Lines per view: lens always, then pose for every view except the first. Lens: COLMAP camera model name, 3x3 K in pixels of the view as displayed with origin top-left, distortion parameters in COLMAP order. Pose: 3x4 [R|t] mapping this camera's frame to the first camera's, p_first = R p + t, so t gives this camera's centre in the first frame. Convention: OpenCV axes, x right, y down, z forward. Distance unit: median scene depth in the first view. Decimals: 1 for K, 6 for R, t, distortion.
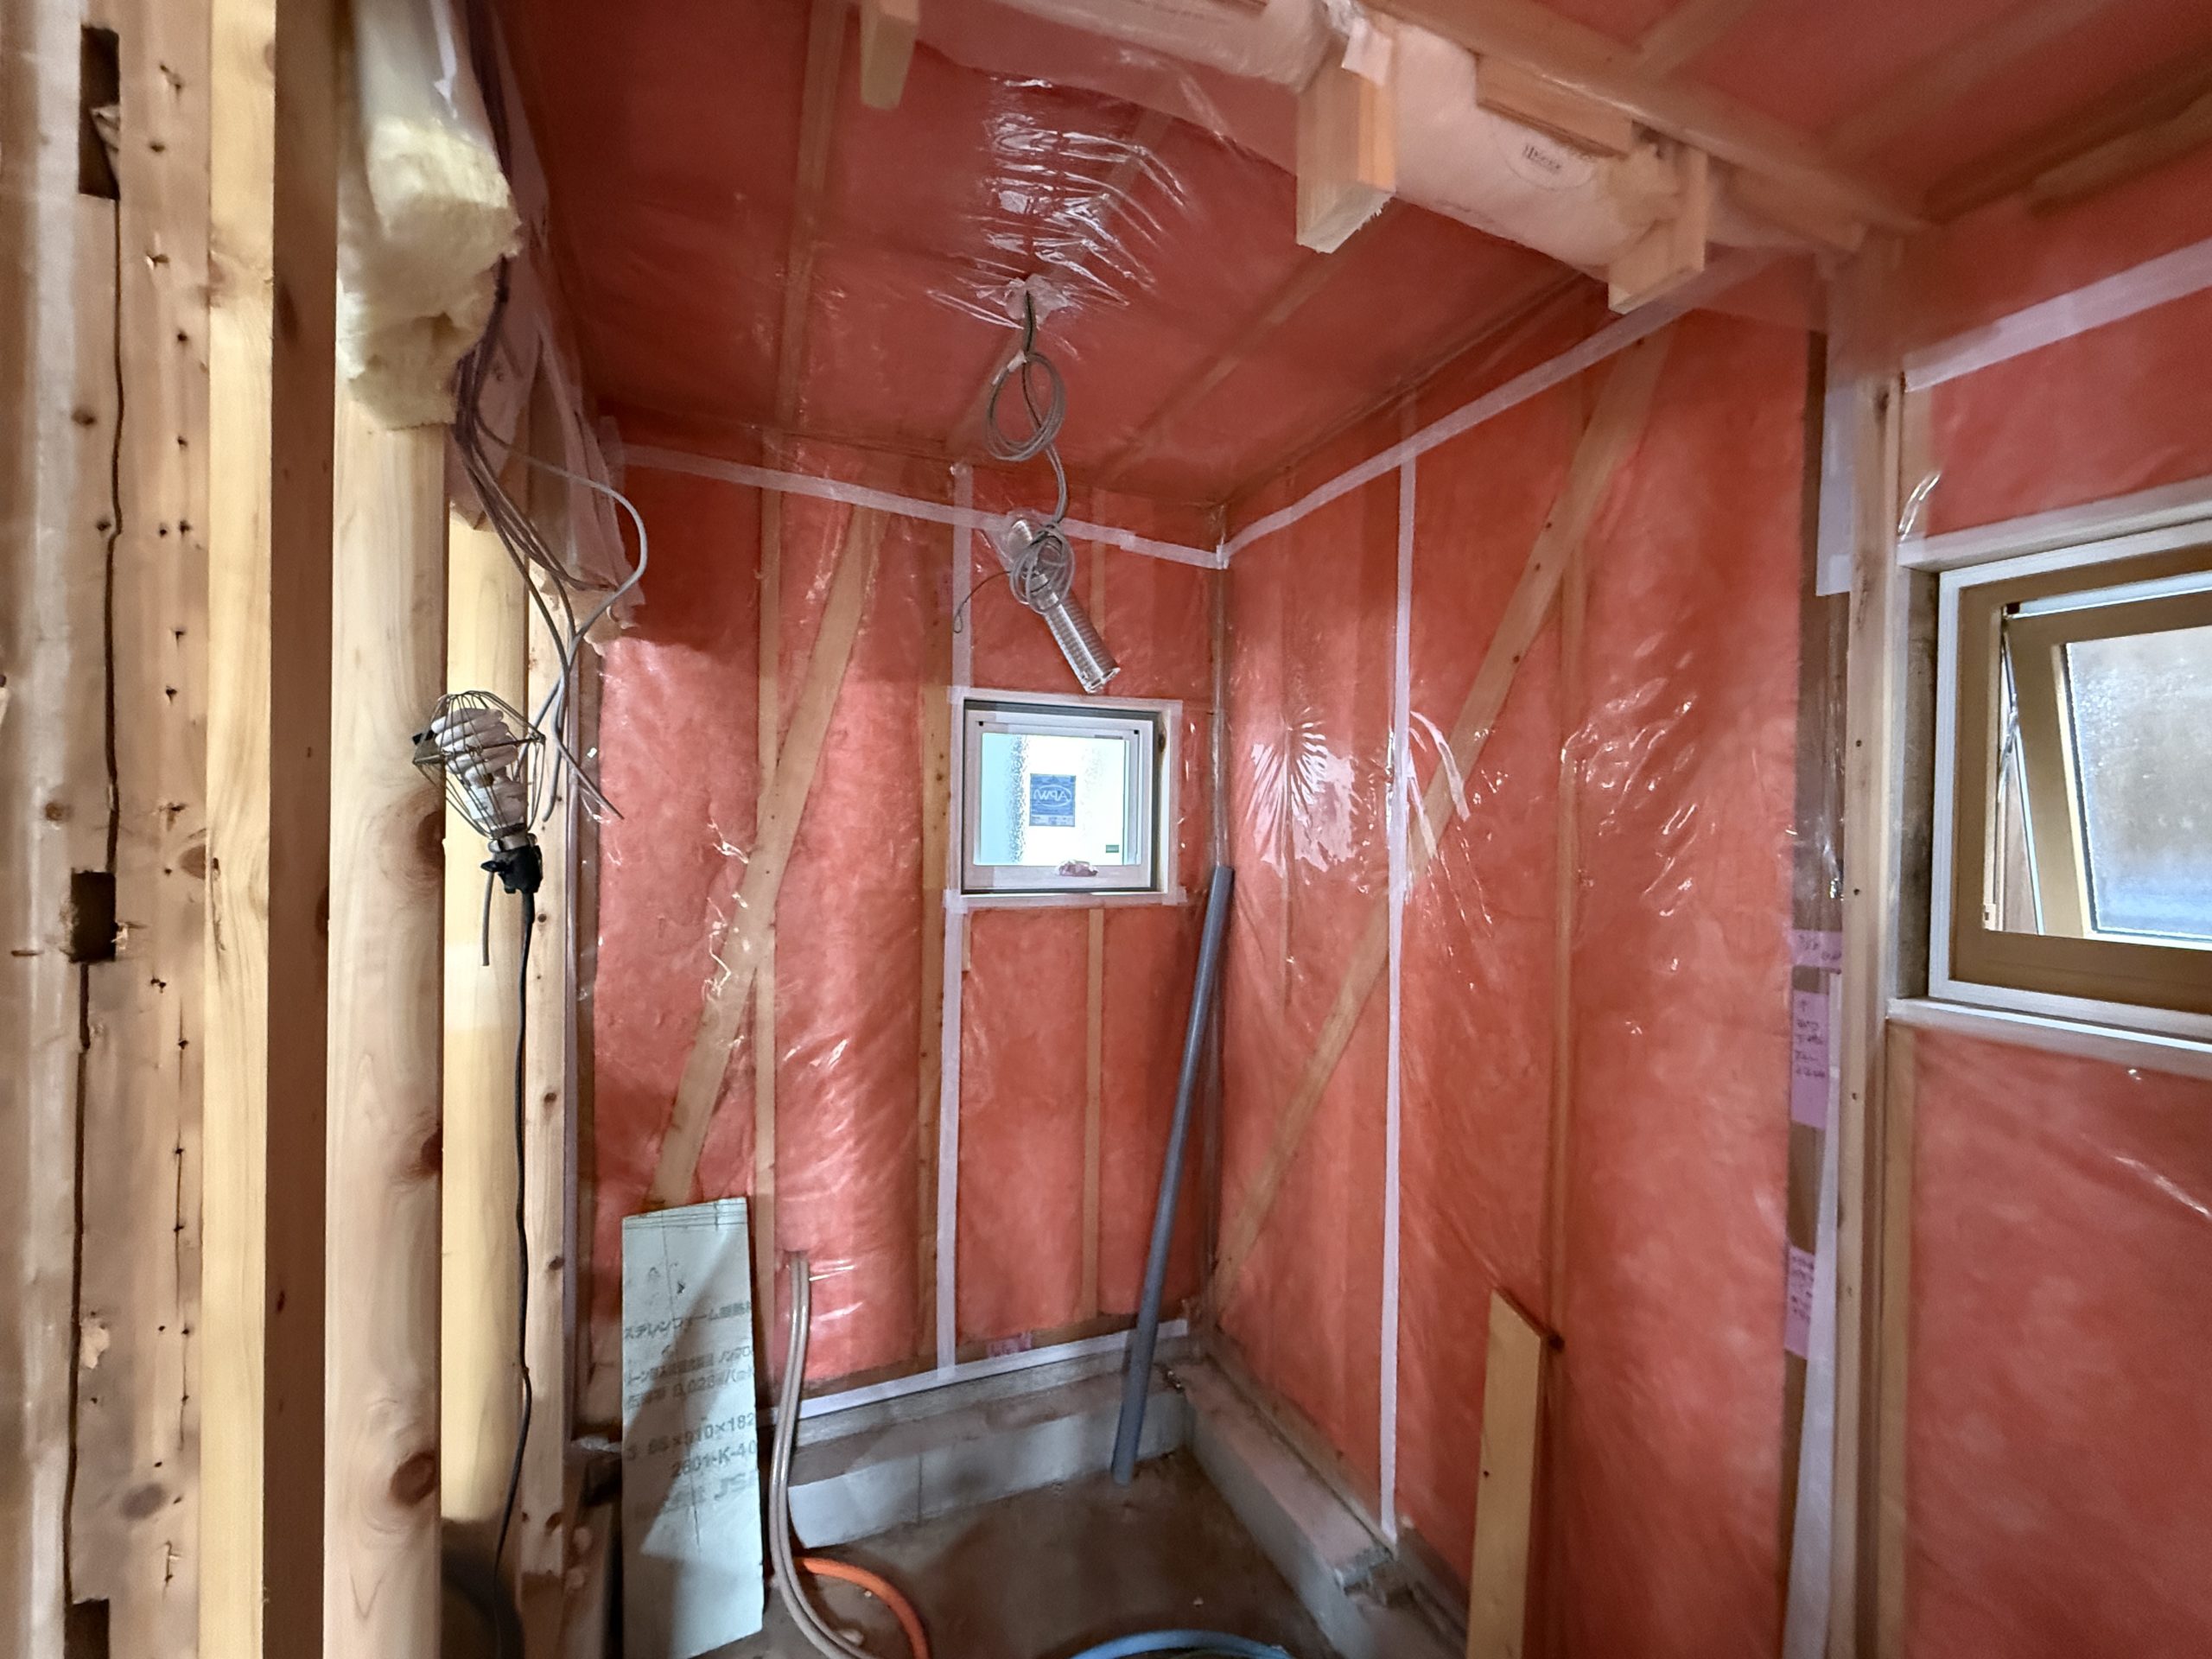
lens RADIAL K [[918.1, 0, 1092.4], [0, 918.1, 829.9], [0, 0, 1]] dist [-0.000086, -0.000165]
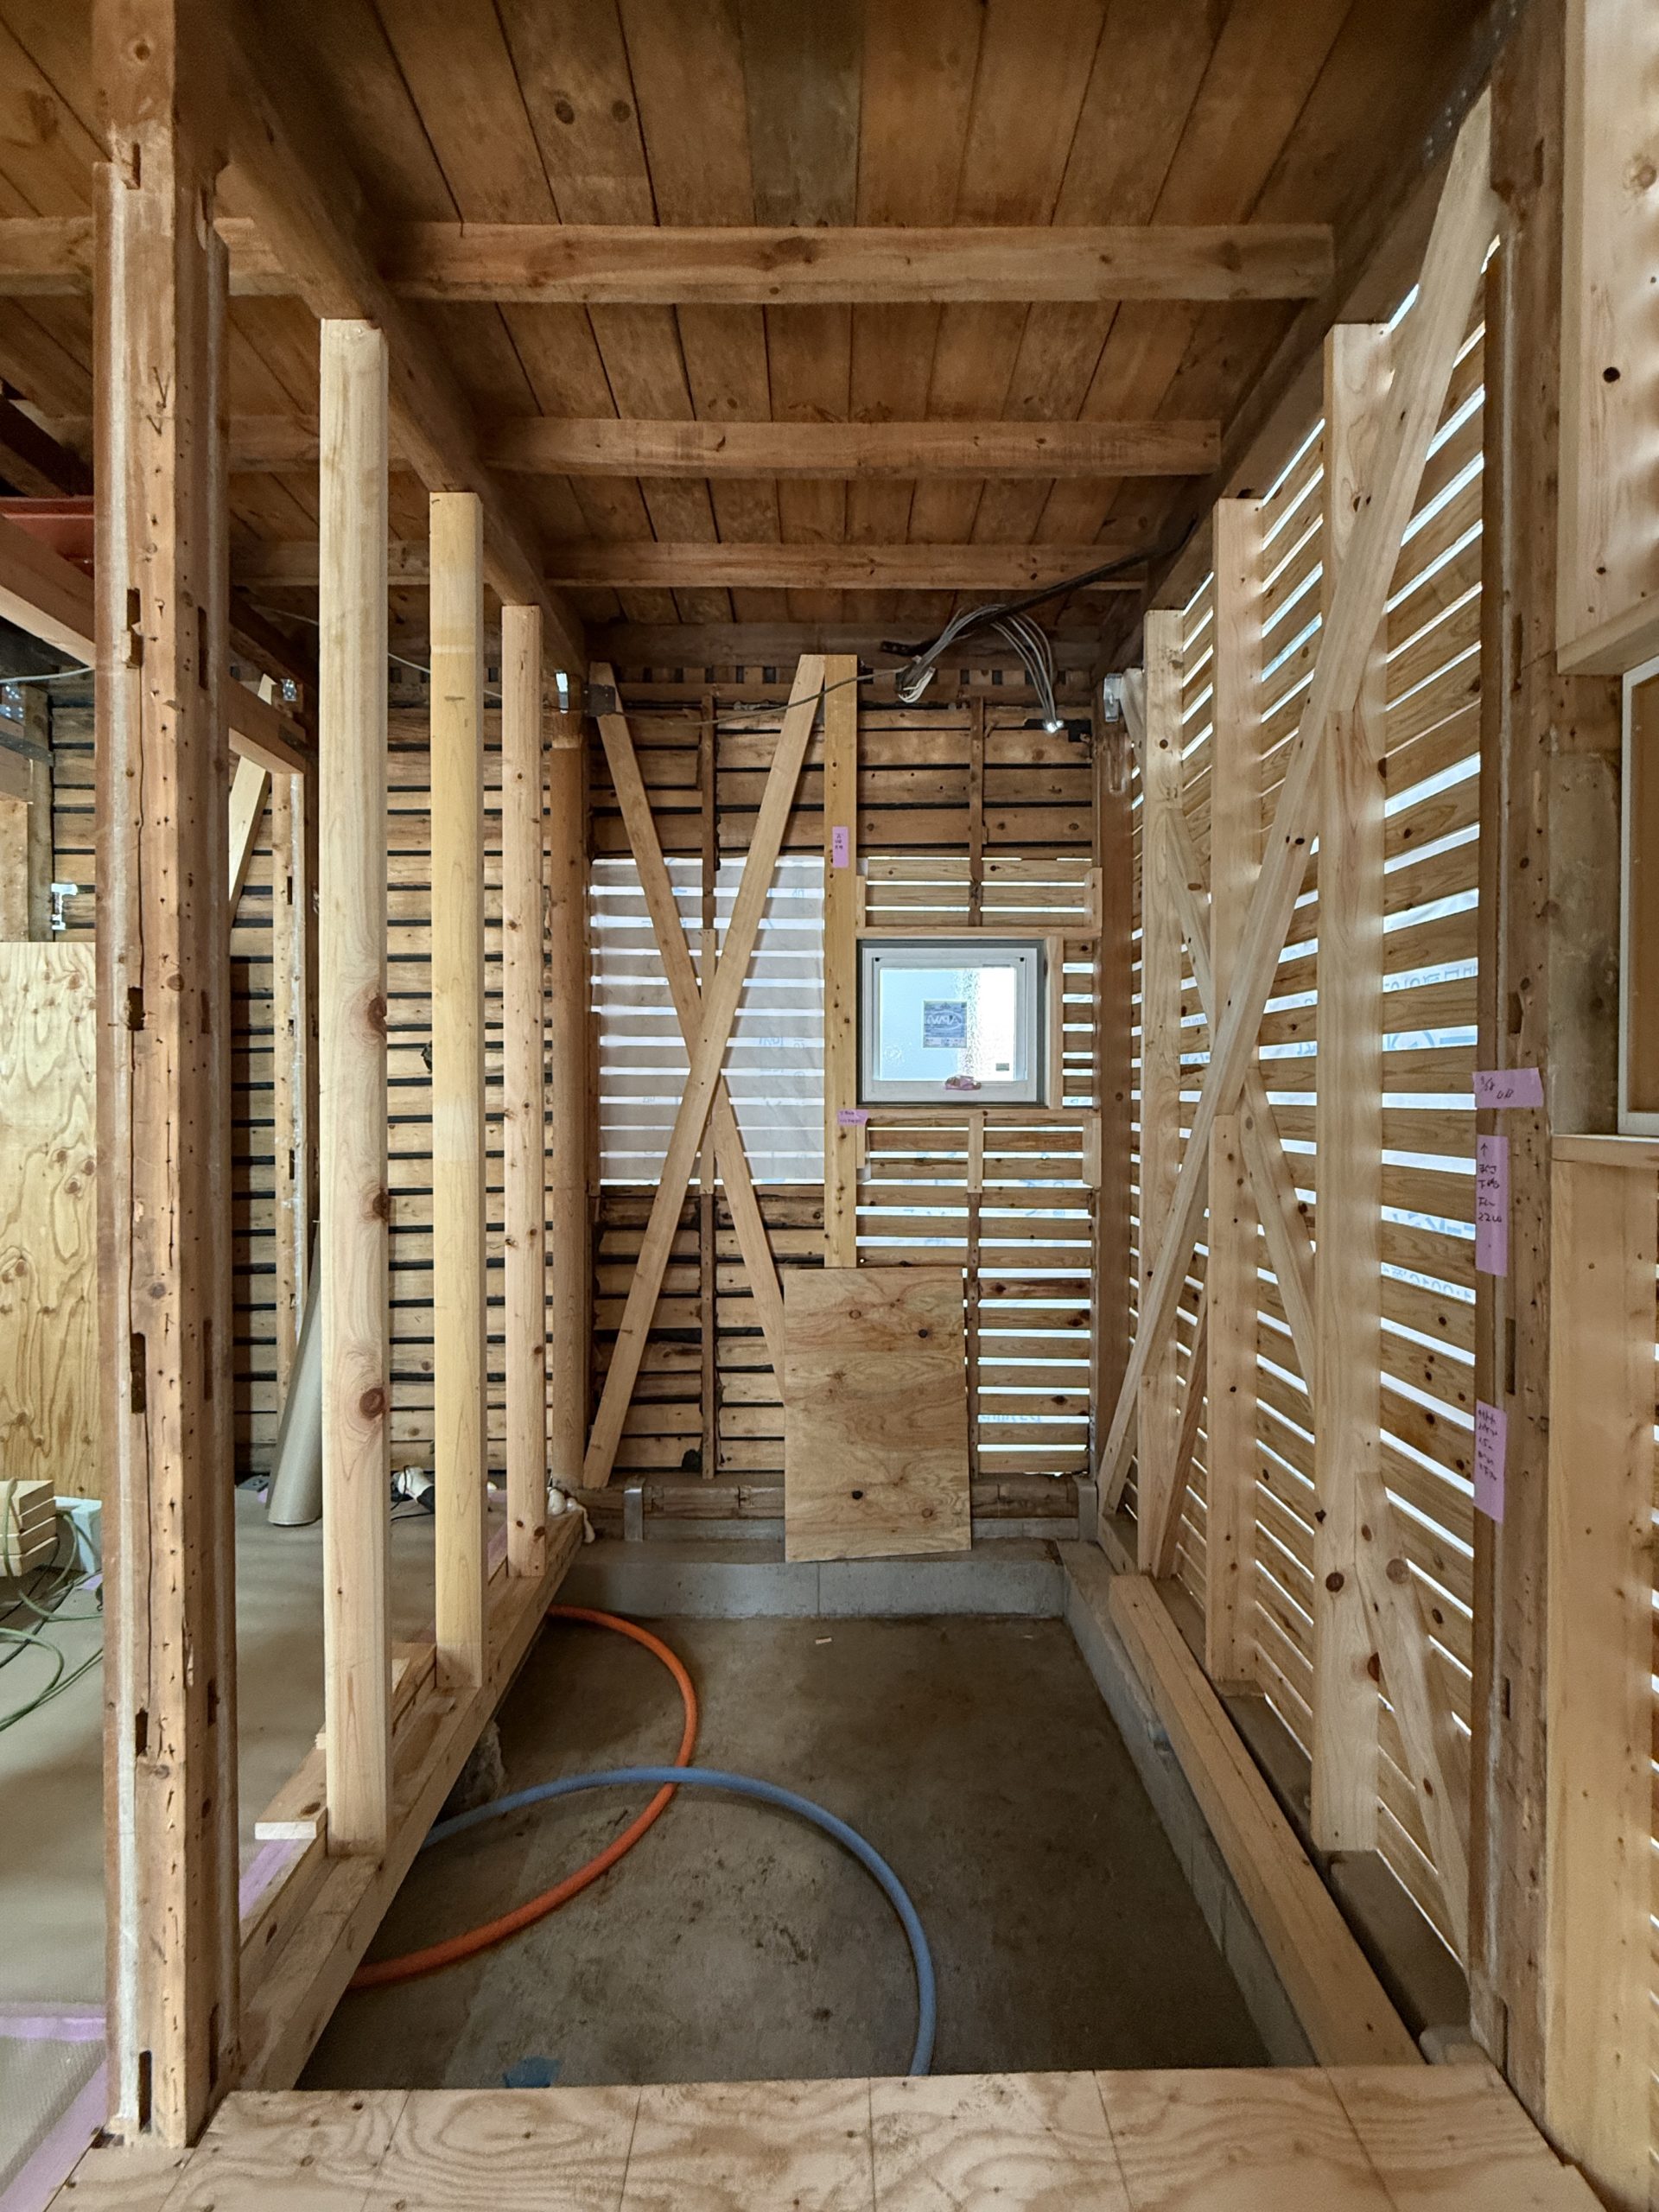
lens RADIAL K [[878.1, 0, 829.5], [0, 878.1, 1106.0], [0, 0, 1]] dist [0.000181, -0.000020]
pose [[0.926537, -0.008479, -0.376108, 0.519331], [0.009179, 0.999958, 0.000067, 0.150242], [0.376091, -0.003514, 0.926576, -0.124286]]
